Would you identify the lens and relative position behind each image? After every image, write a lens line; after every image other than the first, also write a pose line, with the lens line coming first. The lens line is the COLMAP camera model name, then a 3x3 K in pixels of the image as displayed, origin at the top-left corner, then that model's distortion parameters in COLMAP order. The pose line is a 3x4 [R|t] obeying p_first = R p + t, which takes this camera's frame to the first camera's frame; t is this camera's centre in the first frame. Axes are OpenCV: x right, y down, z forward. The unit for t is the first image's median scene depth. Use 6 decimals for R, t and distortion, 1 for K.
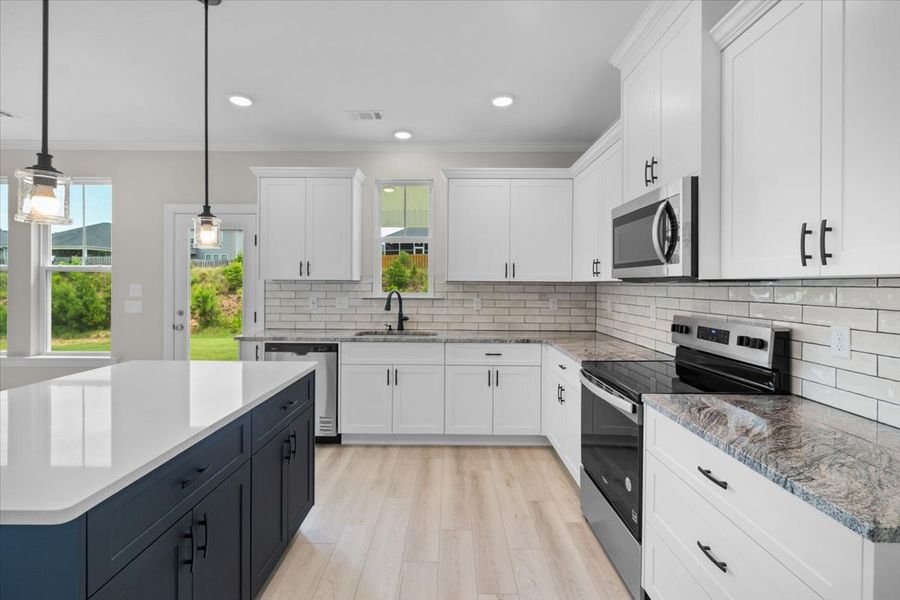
lens RADIAL K [[524.7, 0, 449.2], [0, 524.7, 277.8], [0, 0, 1]] dist [0.003224, 0.000455]
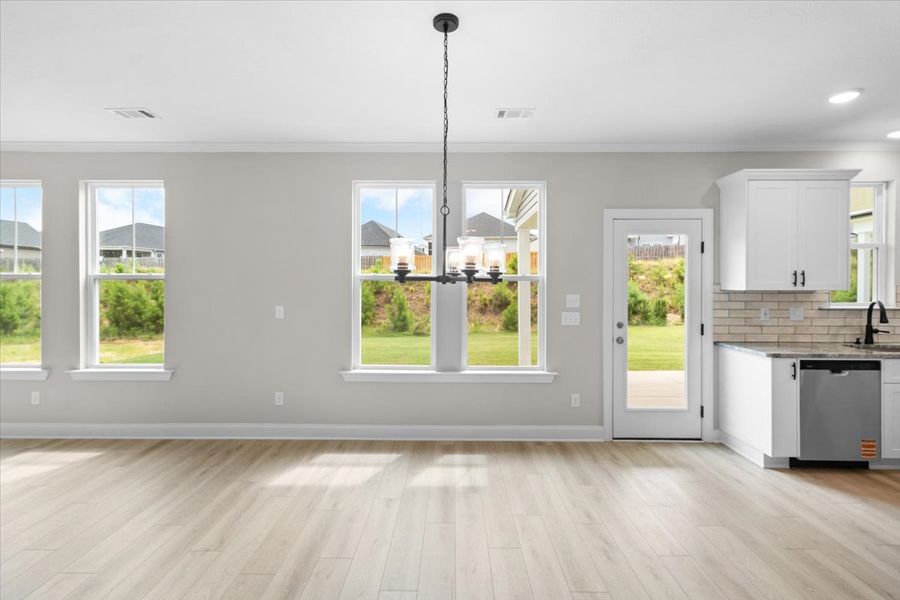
lens RADIAL K [[524.7, 0, 449.2], [0, 524.7, 277.8], [0, 0, 1]] dist [0.003224, 0.000455]
pose [[0.999966, -0.003889, -0.007271, -0.813561], [0.003916, 0.999985, 0.003700, -0.022408], [0.007257, -0.003728, 0.999967, 0.060531]]
